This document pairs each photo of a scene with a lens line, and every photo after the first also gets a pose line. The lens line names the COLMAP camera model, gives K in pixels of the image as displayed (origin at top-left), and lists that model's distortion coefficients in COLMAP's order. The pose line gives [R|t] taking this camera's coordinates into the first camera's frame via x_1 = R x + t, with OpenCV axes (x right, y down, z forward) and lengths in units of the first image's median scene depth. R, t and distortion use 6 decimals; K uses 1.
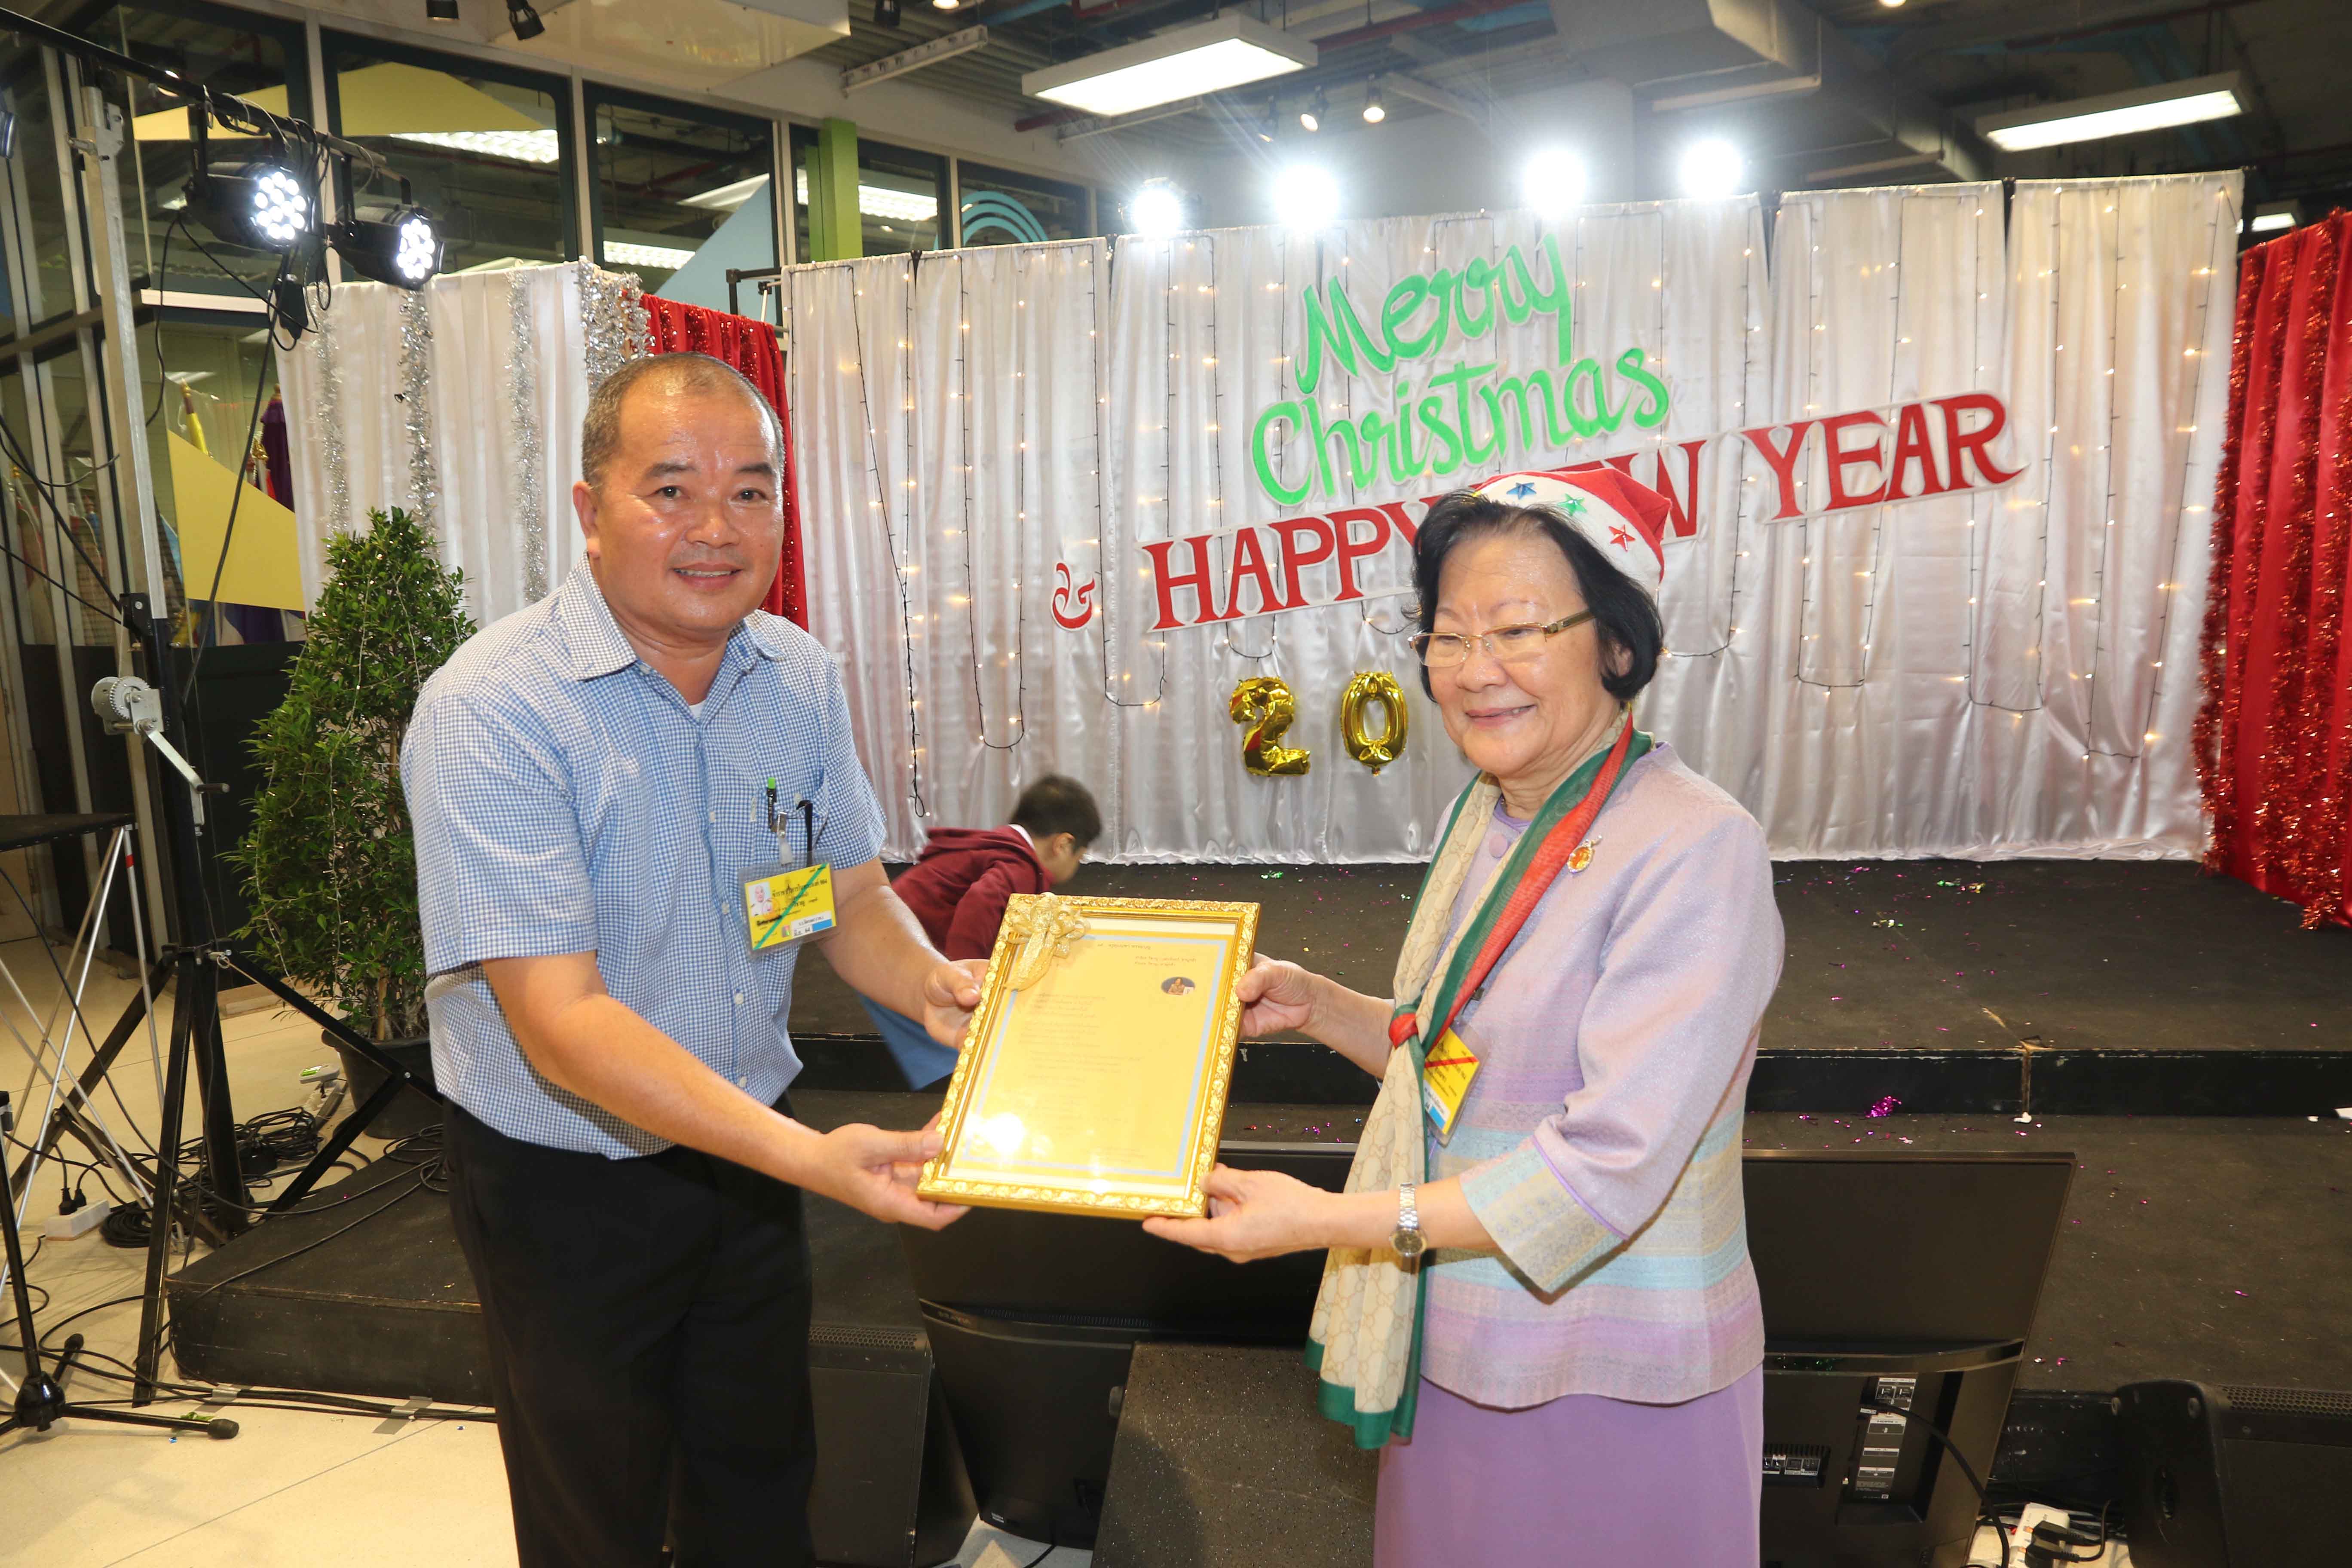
lens RADIAL K [[1610.8, 0, 1176.0], [0, 1610.8, 784.0], [0, 0, 1]] dist [-0.124631, 0.083356]
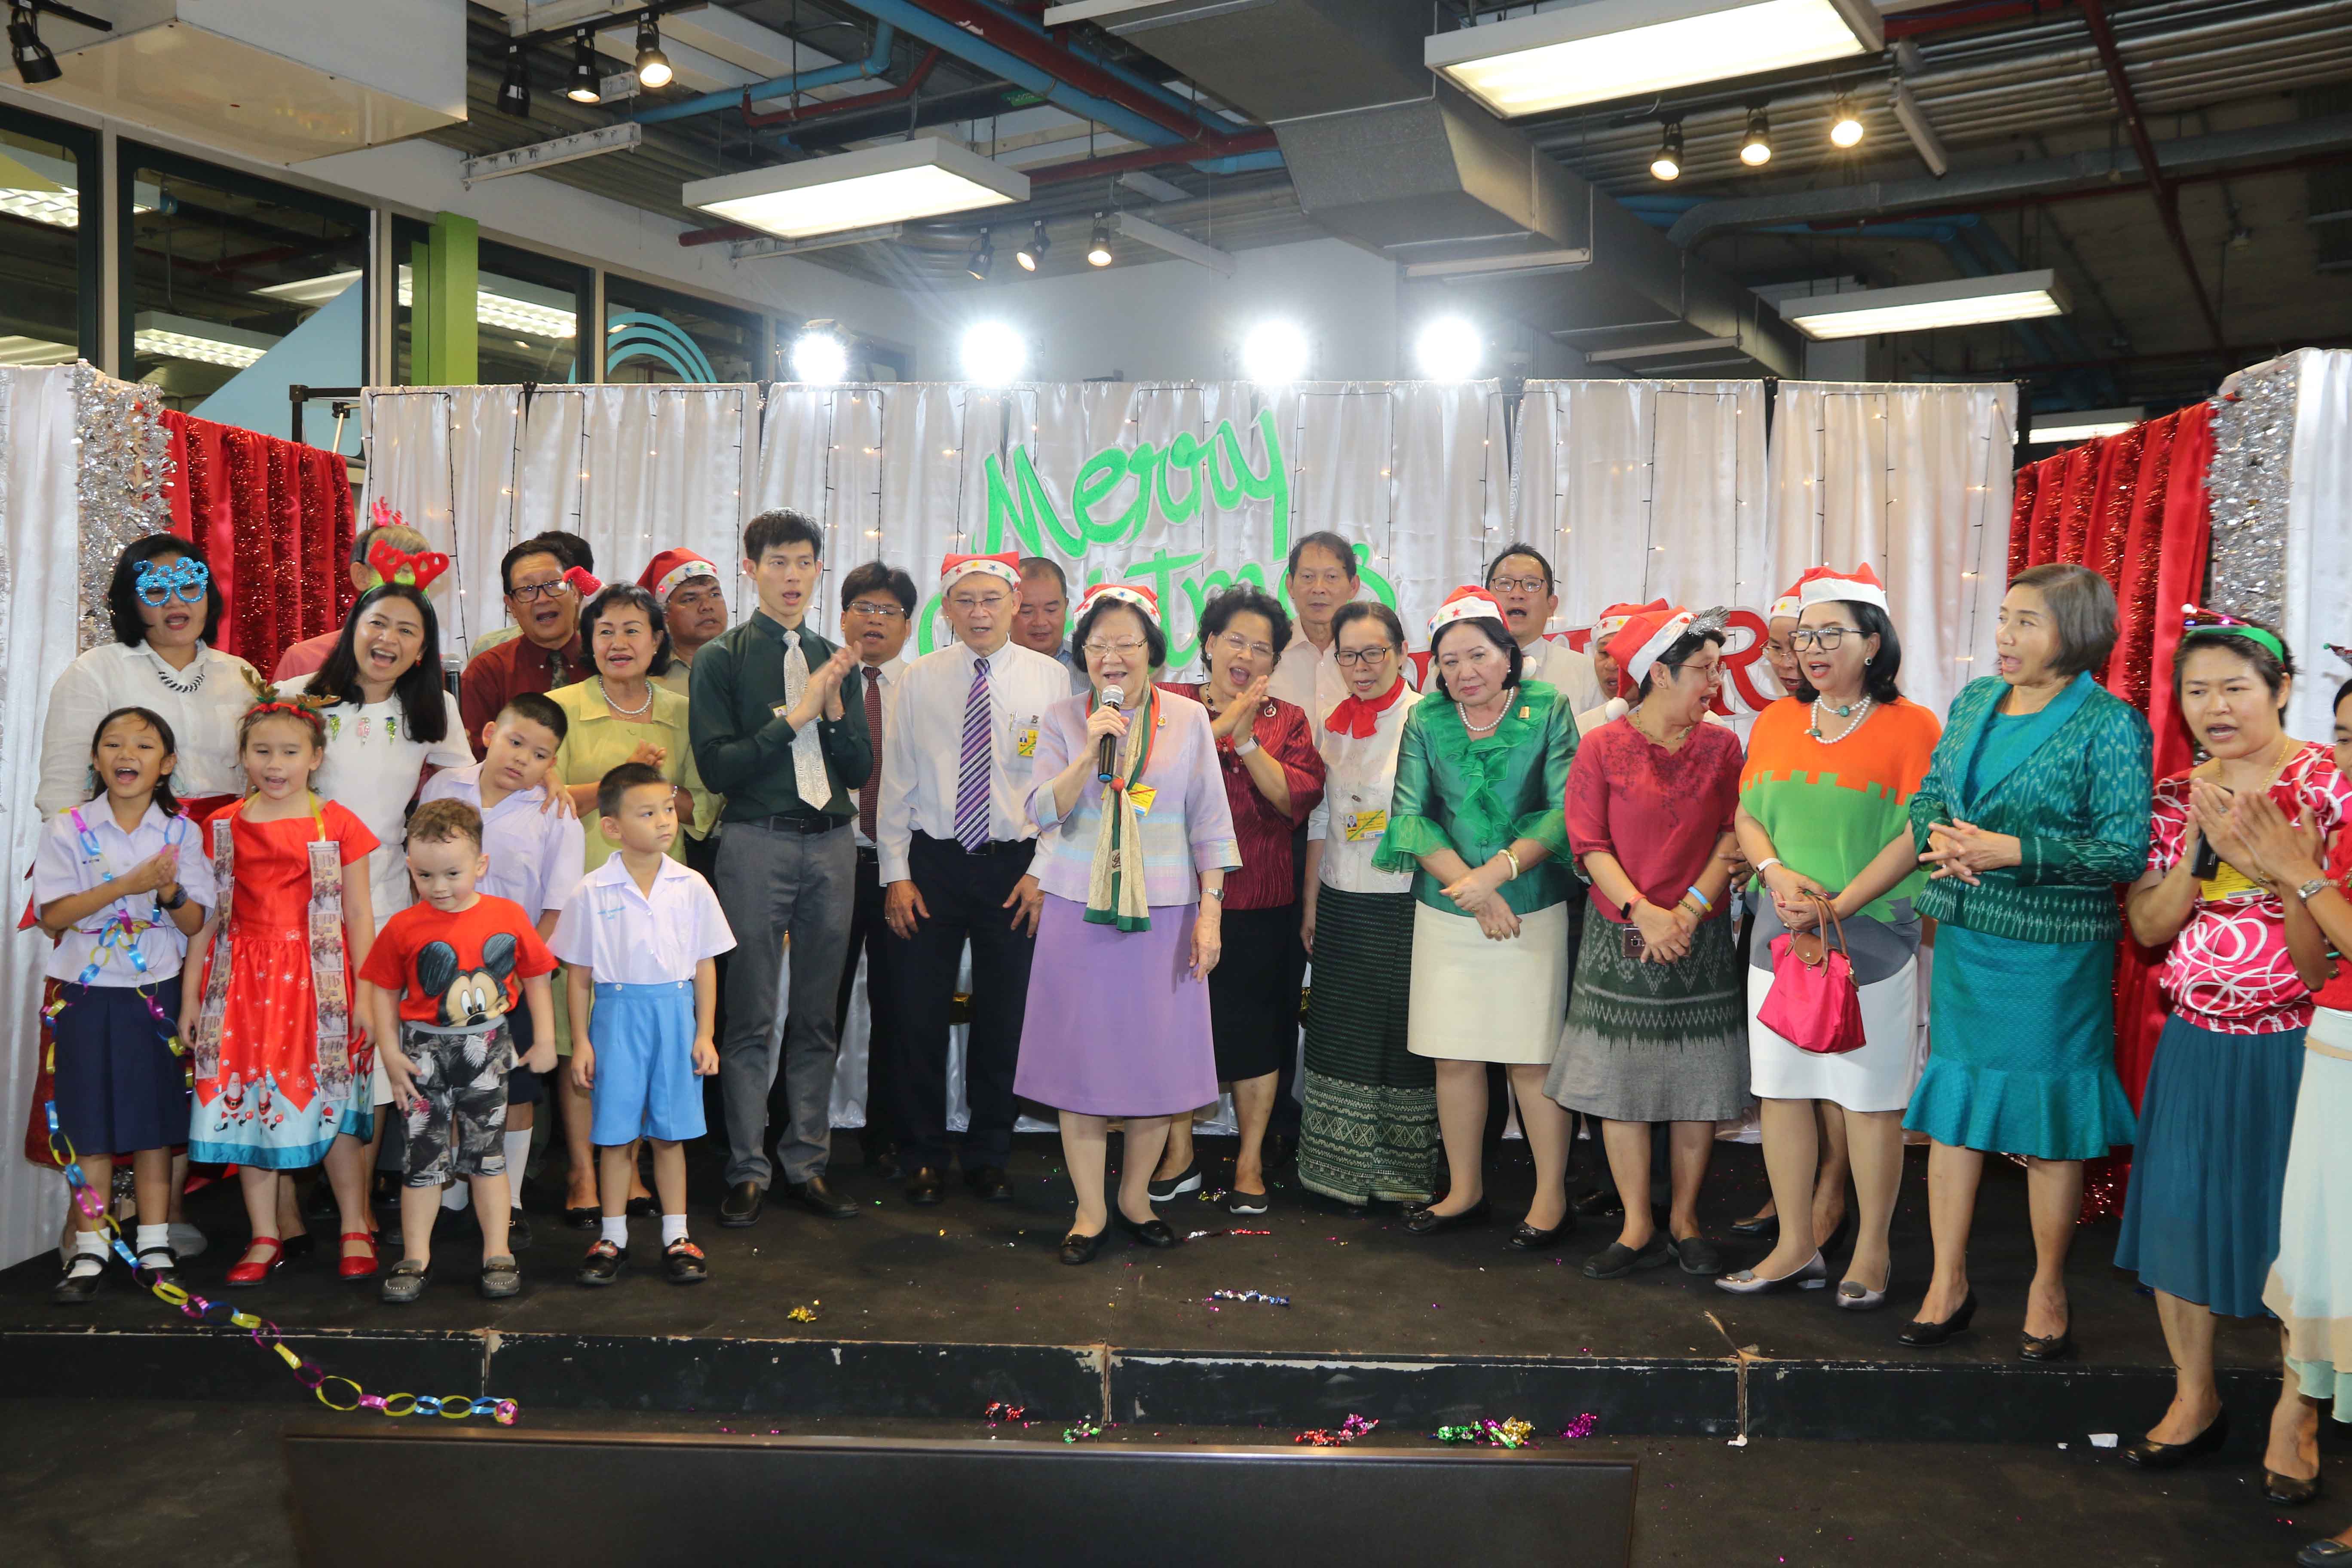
lens RADIAL K [[1980.9, 0, 1171.4], [0, 1980.9, 768.7], [0, 0, 1]] dist [-0.054413, 0.117421]
pose [[0.989939, 0.042697, 0.134897, 0.043183], [-0.024032, 0.990269, -0.137076, 0.001510], [-0.139437, 0.132455, 0.981332, -0.047245]]
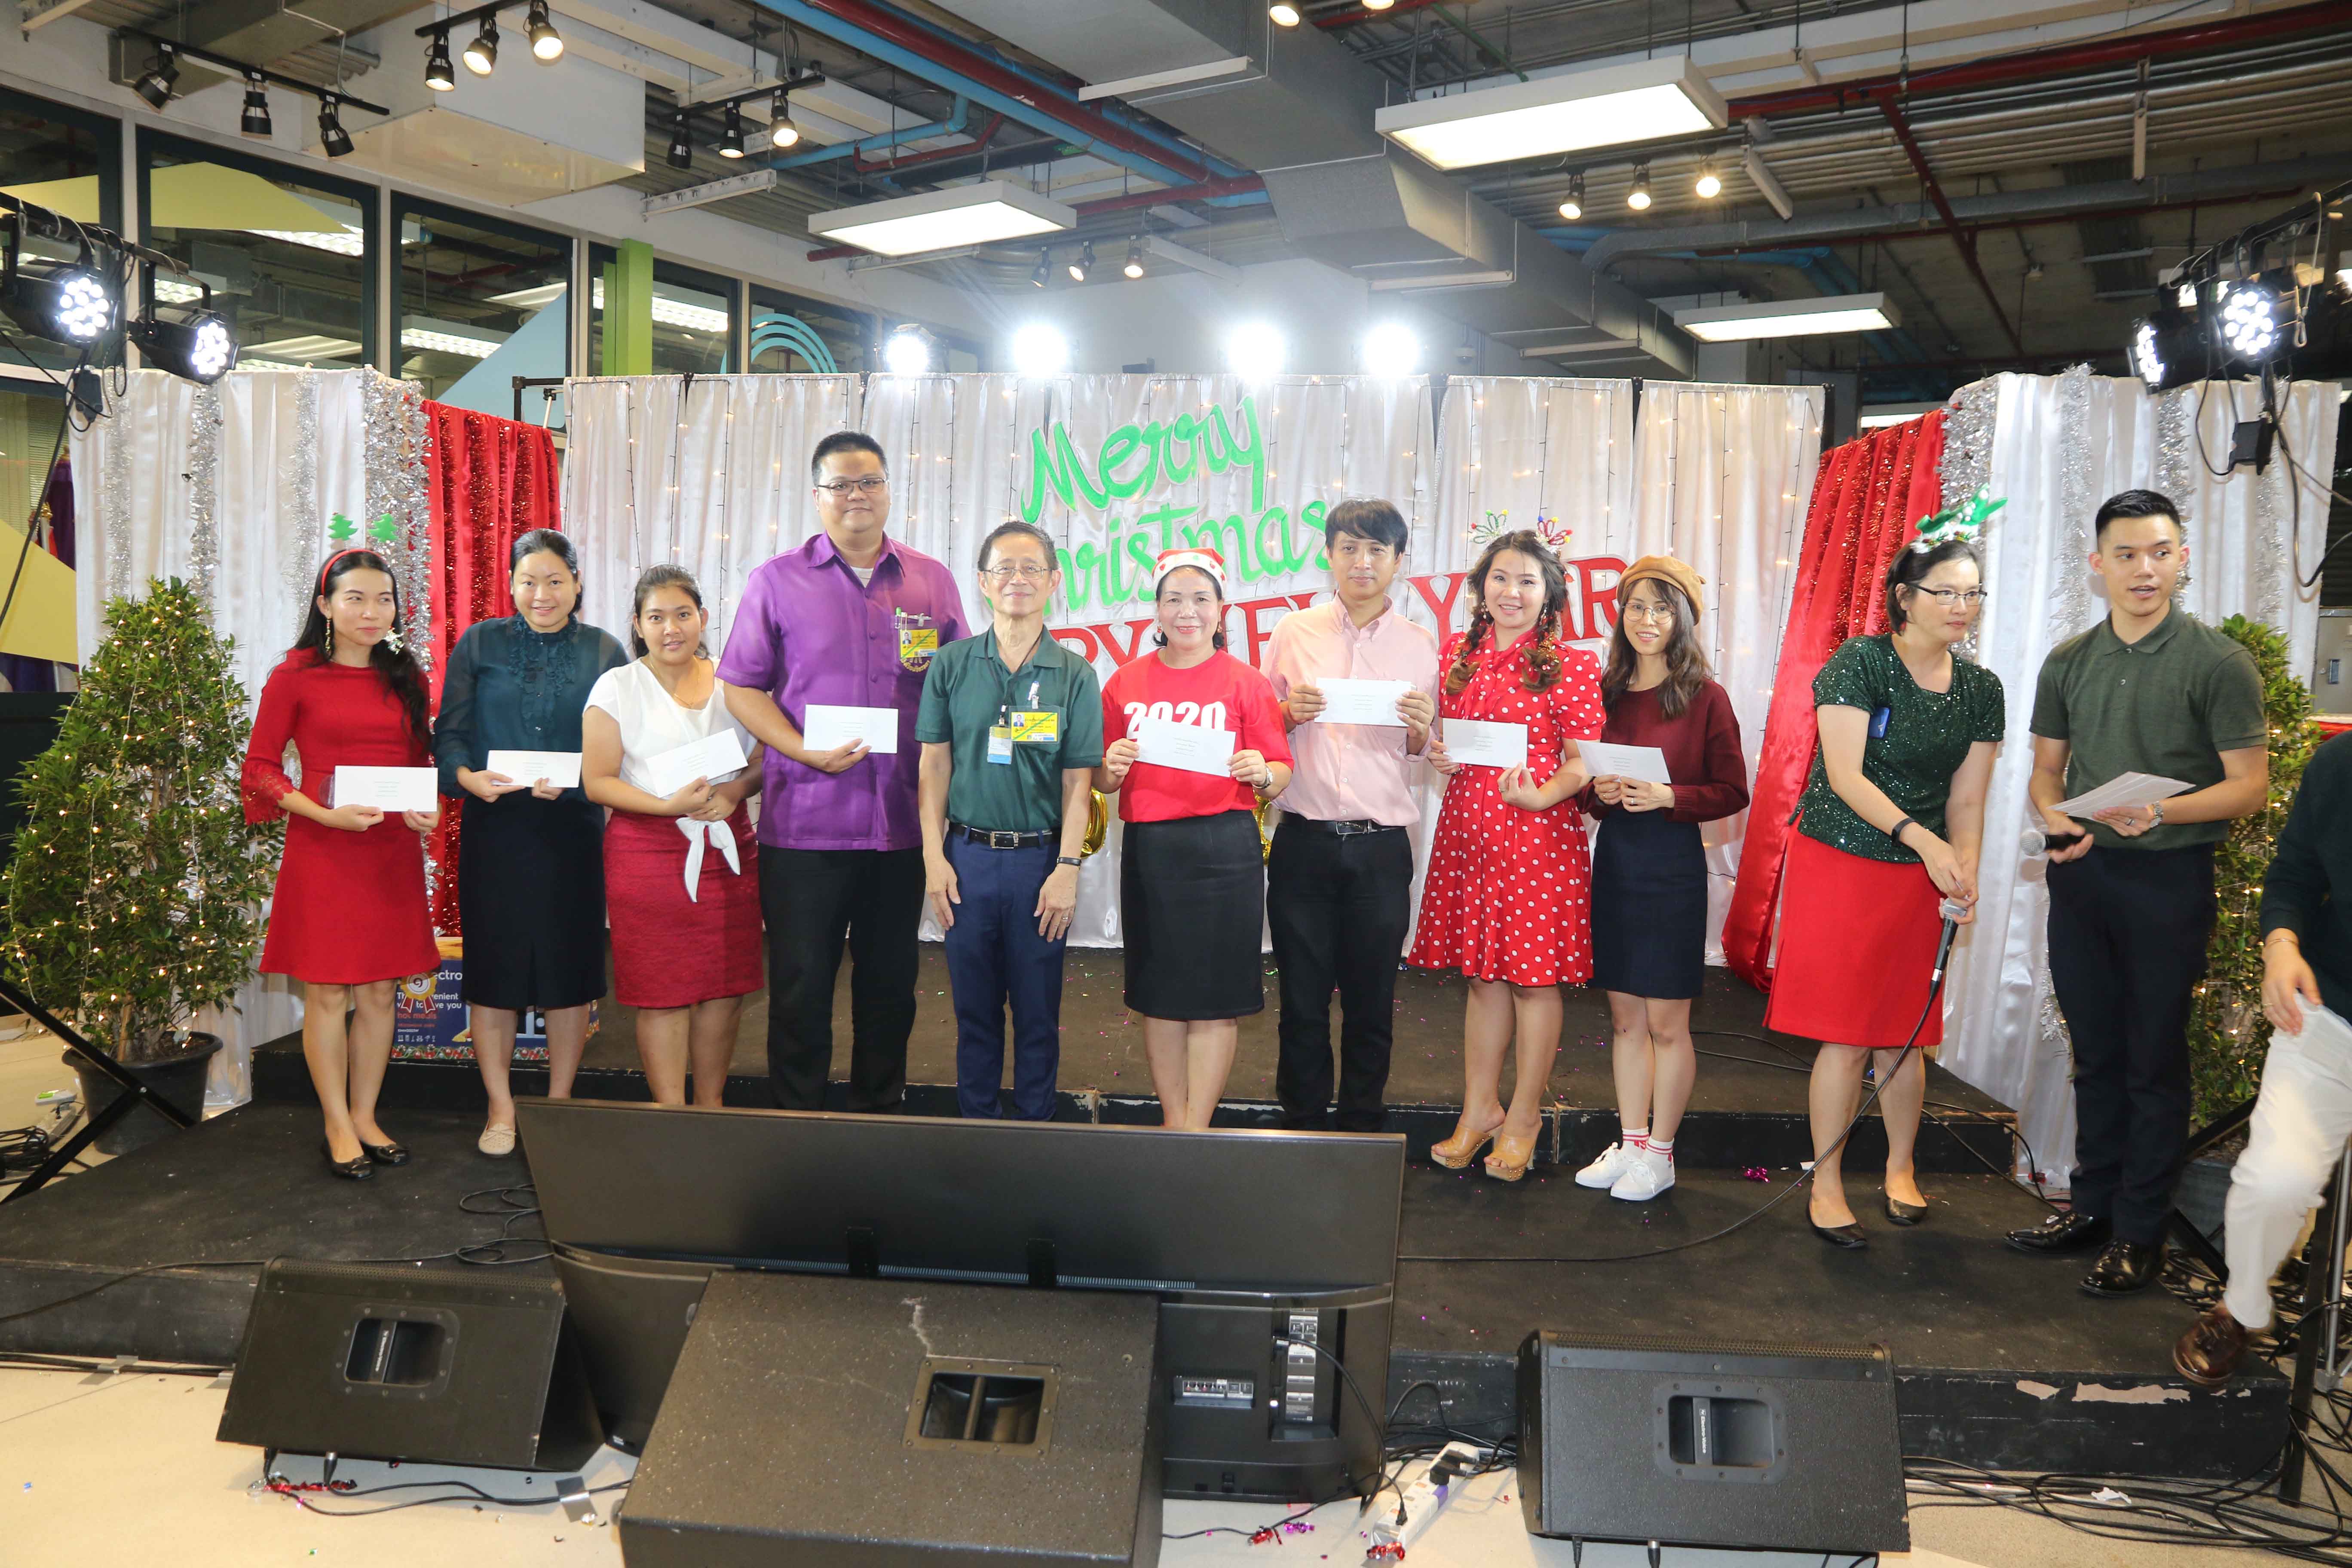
lens RADIAL K [[1610.8, 0, 1176.0], [0, 1610.8, 784.0], [0, 0, 1]] dist [-0.124631, 0.083356]
pose [[0.992378, 0.048357, 0.113343, 0.065900], [-0.040730, 0.996808, -0.068670, 0.011637], [-0.116302, 0.063530, 0.991180, -0.119838]]
